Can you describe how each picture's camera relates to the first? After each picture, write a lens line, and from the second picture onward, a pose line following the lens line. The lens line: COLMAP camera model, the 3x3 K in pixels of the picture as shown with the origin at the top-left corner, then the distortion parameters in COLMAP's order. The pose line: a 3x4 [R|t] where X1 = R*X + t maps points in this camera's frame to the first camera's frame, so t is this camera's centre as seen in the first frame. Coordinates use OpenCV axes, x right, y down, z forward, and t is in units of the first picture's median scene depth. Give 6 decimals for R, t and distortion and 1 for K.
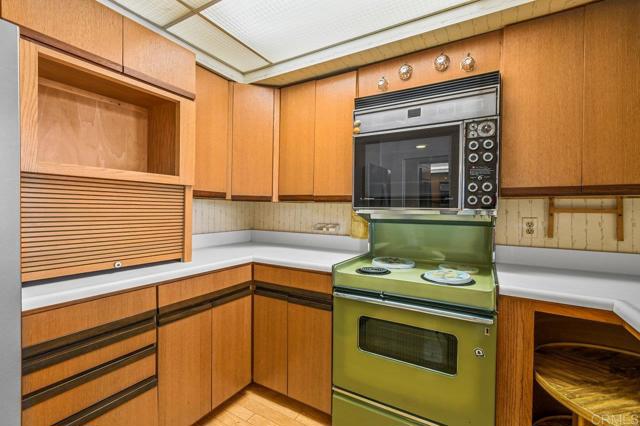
lens RADIAL K [[289.7, 0, 320.0], [0, 289.7, 211.5], [0, 0, 1]] dist [0.004096, -0.000254]
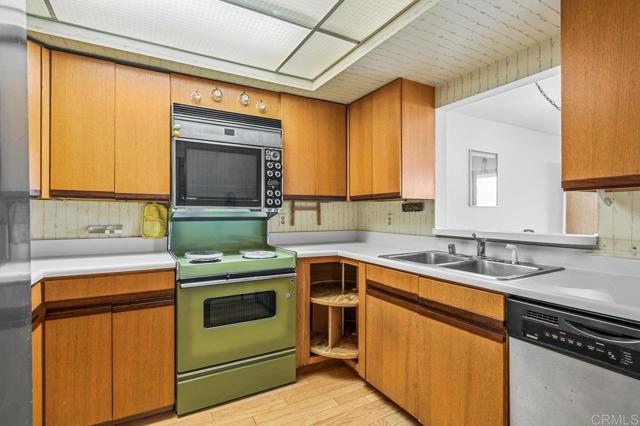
lens RADIAL K [[313.6, 0, 321.4], [0, 313.6, 213.4], [0, 0, 1]] dist [0.000938, 0.000995]
pose [[0.500090, -0.010248, 0.865913, -0.677109], [0.012627, 0.999910, 0.004541, 0.014872], [-0.865882, 0.008663, 0.500174, -0.033059]]
